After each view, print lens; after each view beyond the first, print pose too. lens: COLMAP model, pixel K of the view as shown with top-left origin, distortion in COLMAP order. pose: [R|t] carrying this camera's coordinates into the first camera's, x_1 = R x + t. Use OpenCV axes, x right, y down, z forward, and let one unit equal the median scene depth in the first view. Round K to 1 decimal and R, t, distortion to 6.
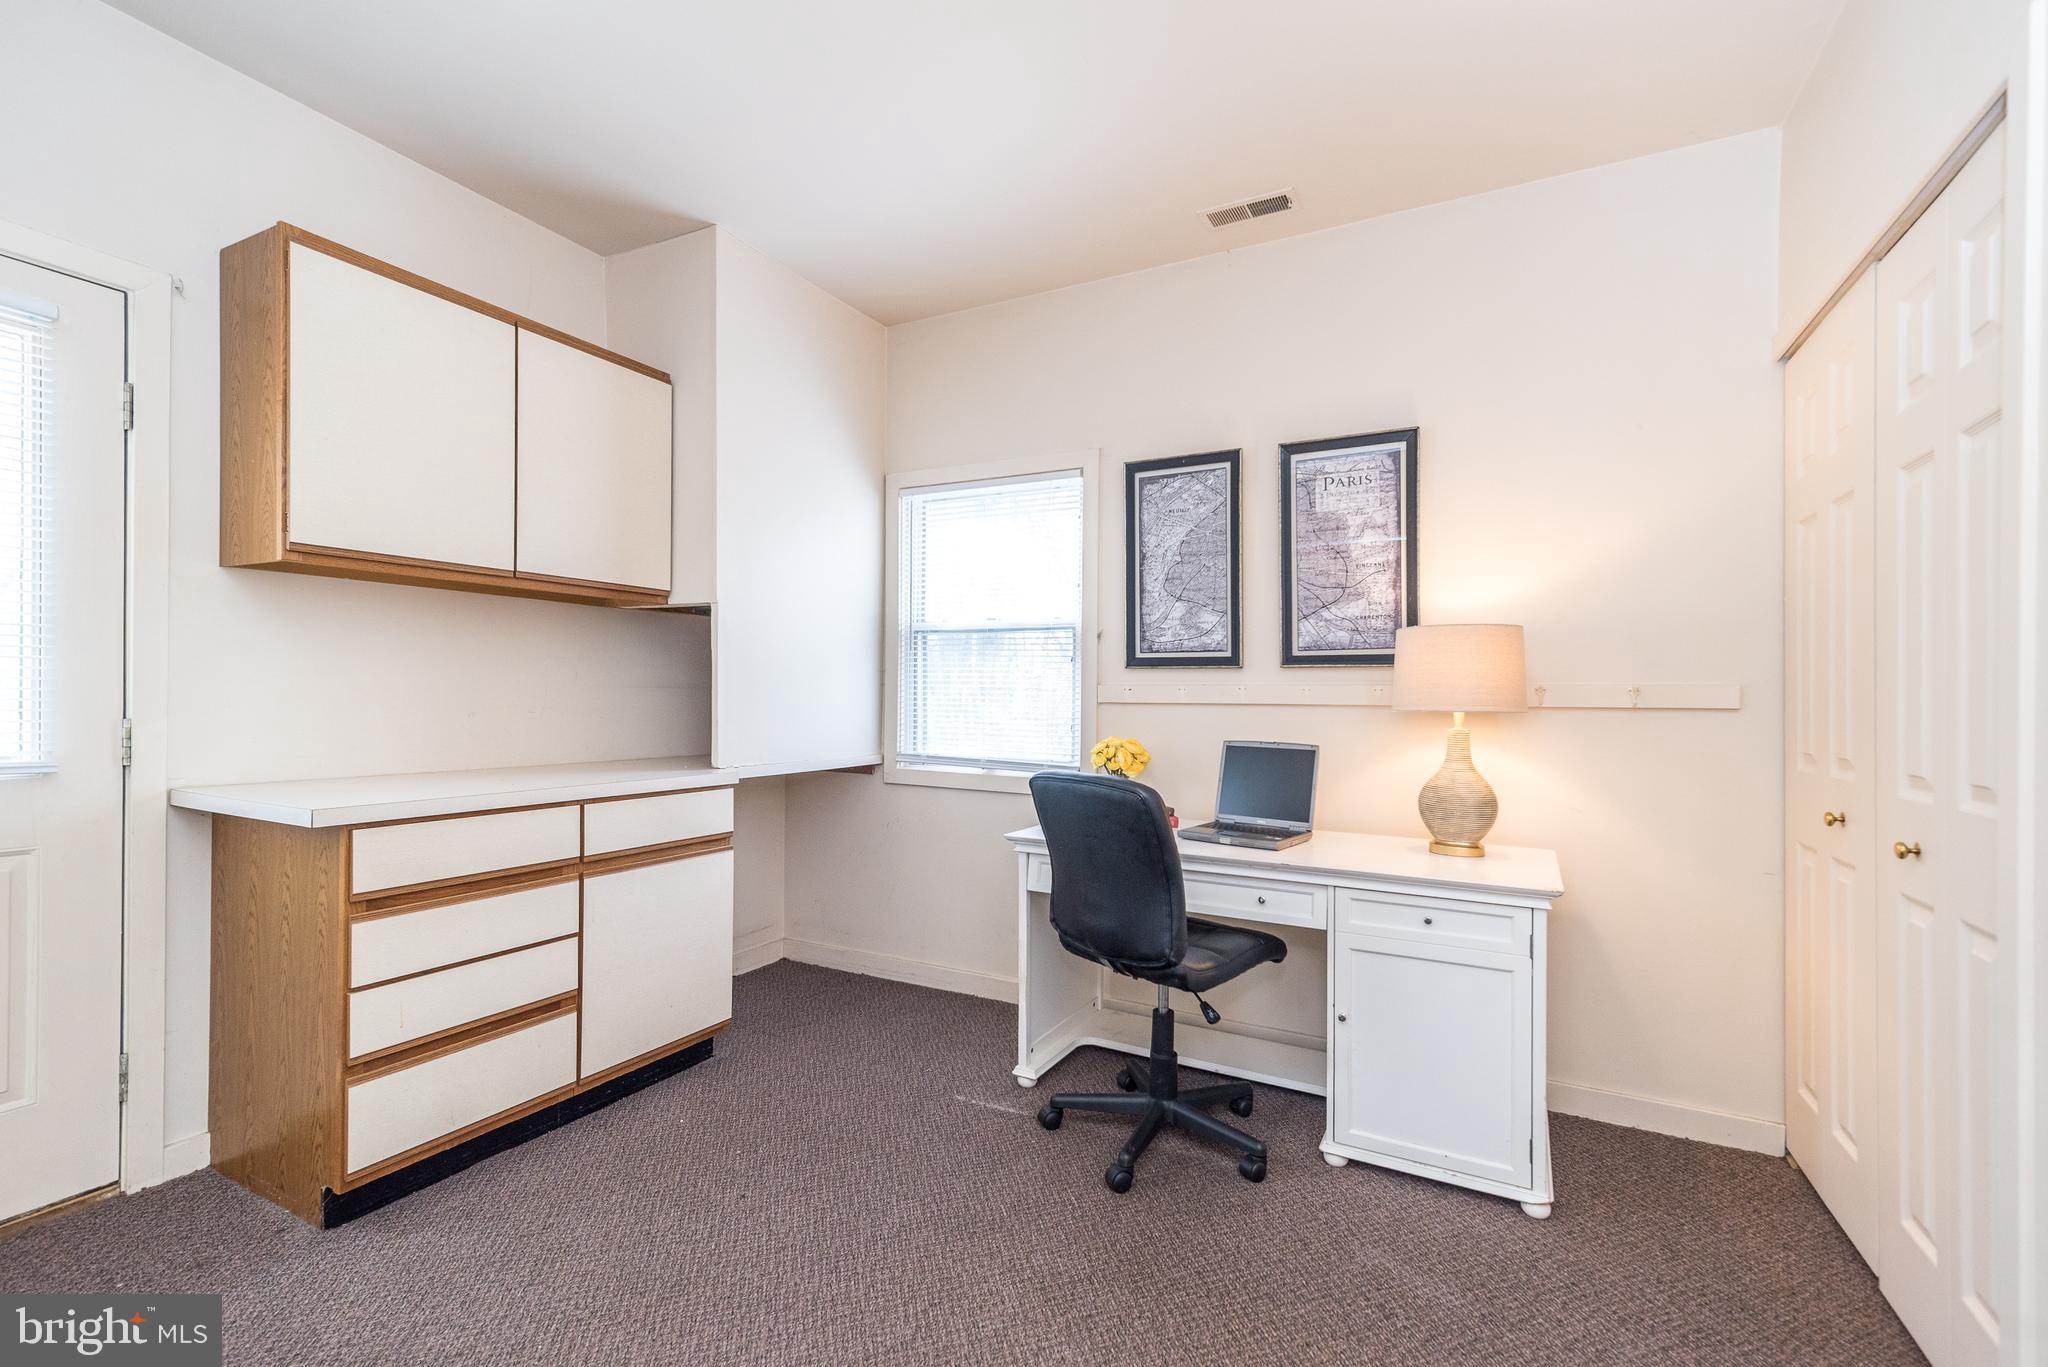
lens RADIAL K [[888.3, 0, 1018.0], [0, 888.3, 706.1], [0, 0, 1]] dist [0.000023, 0.000013]
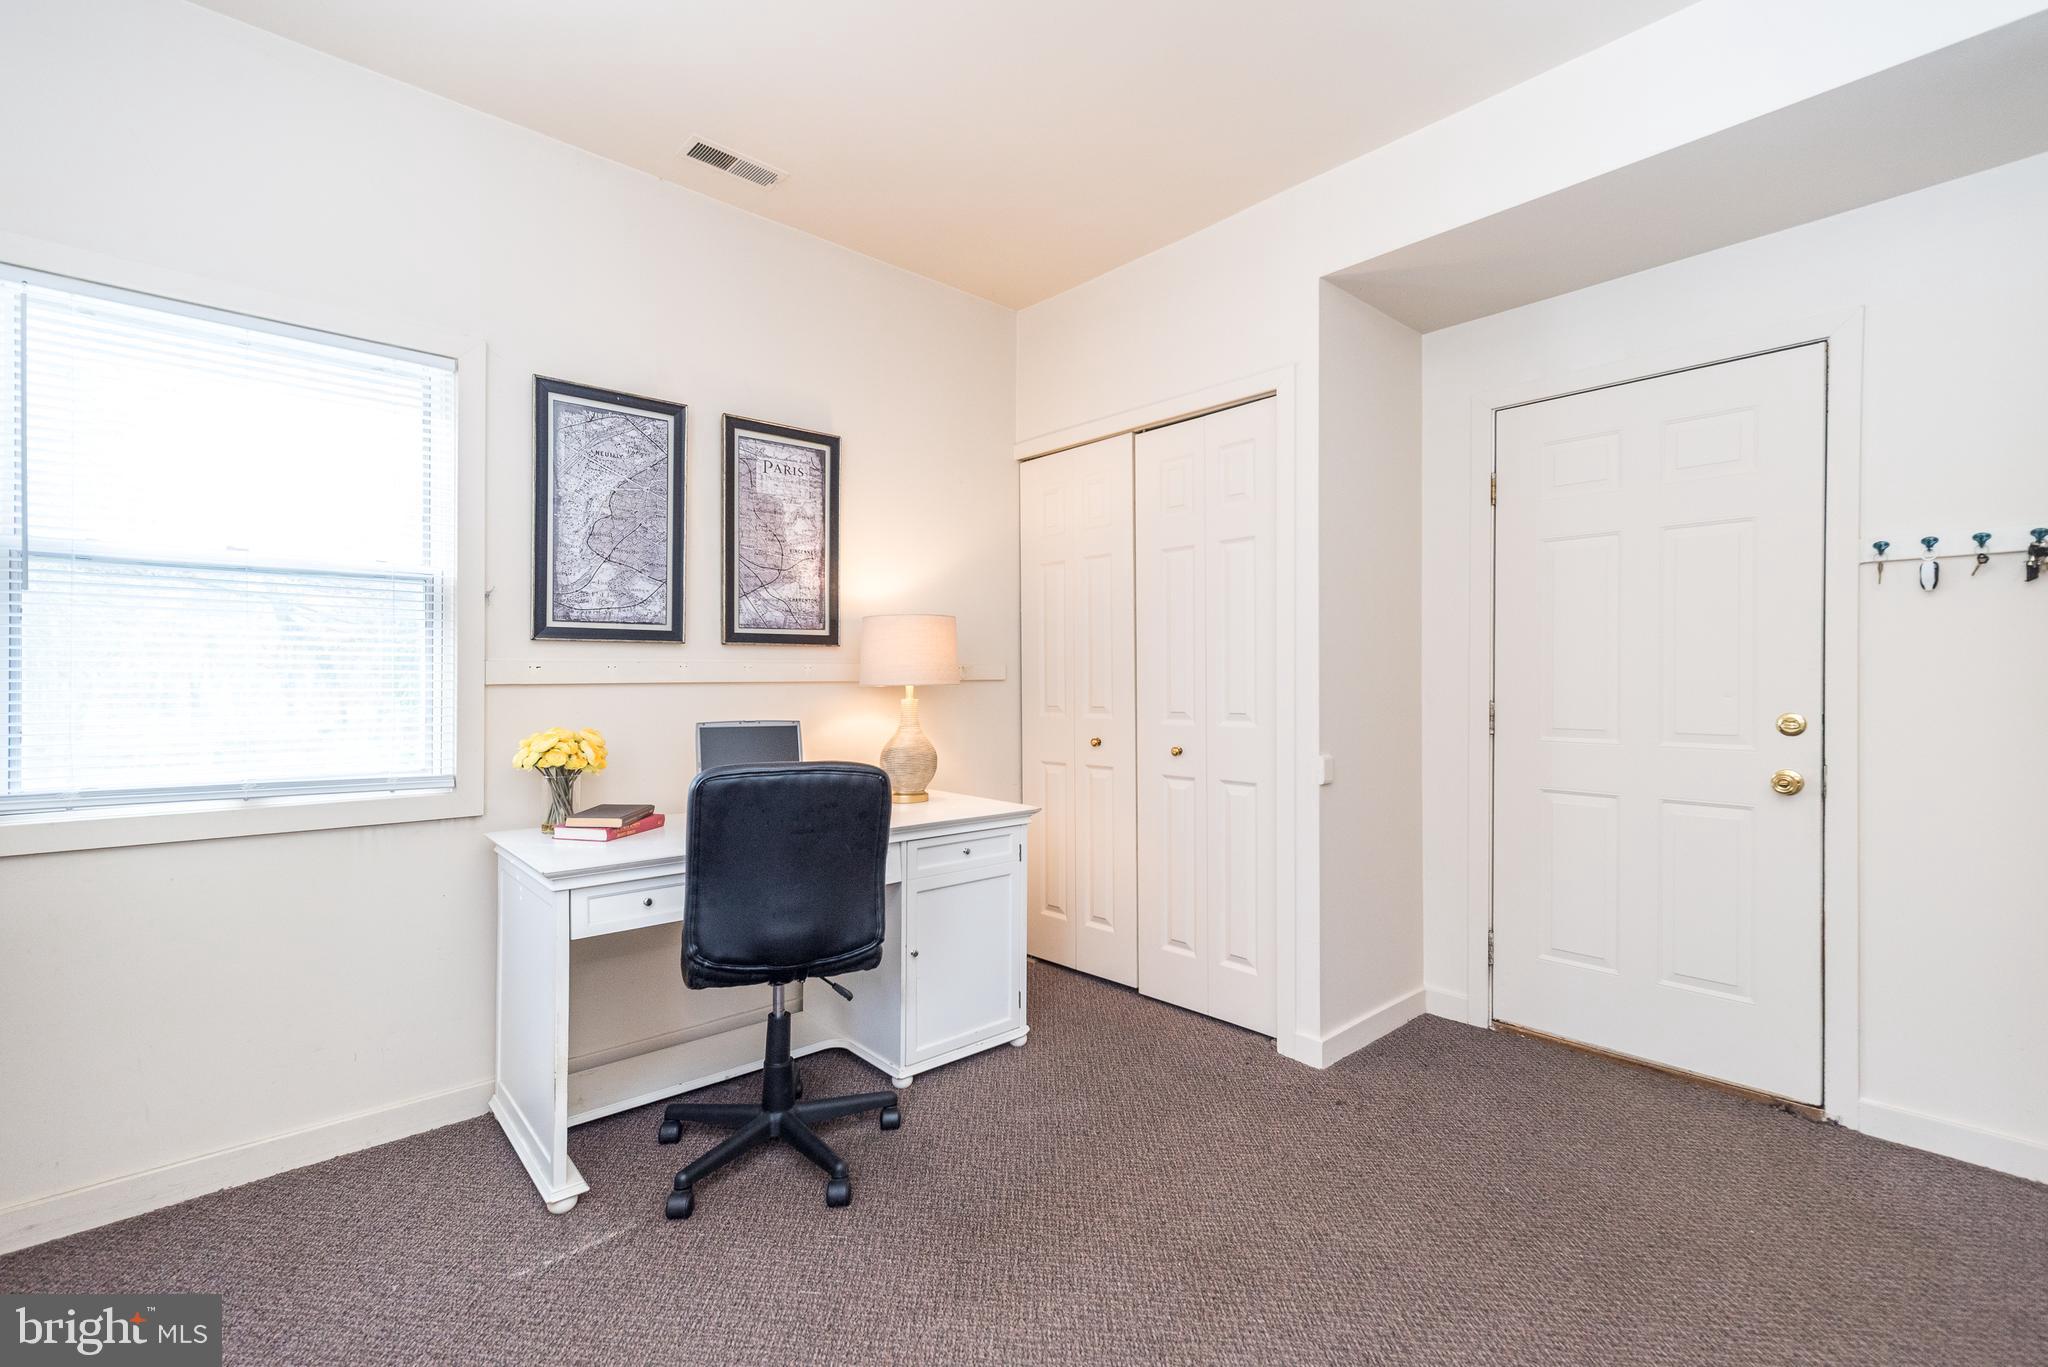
lens RADIAL K [[900.7, 0, 1022.1], [0, 900.7, 679.5], [0, 0, 1]] dist [0.000957, 0.000009]
pose [[0.332229, -0.015624, 0.943069, -0.528343], [0.014787, 0.999826, 0.011355, -0.011802], [-0.943083, 0.010173, 0.332402, 0.370907]]
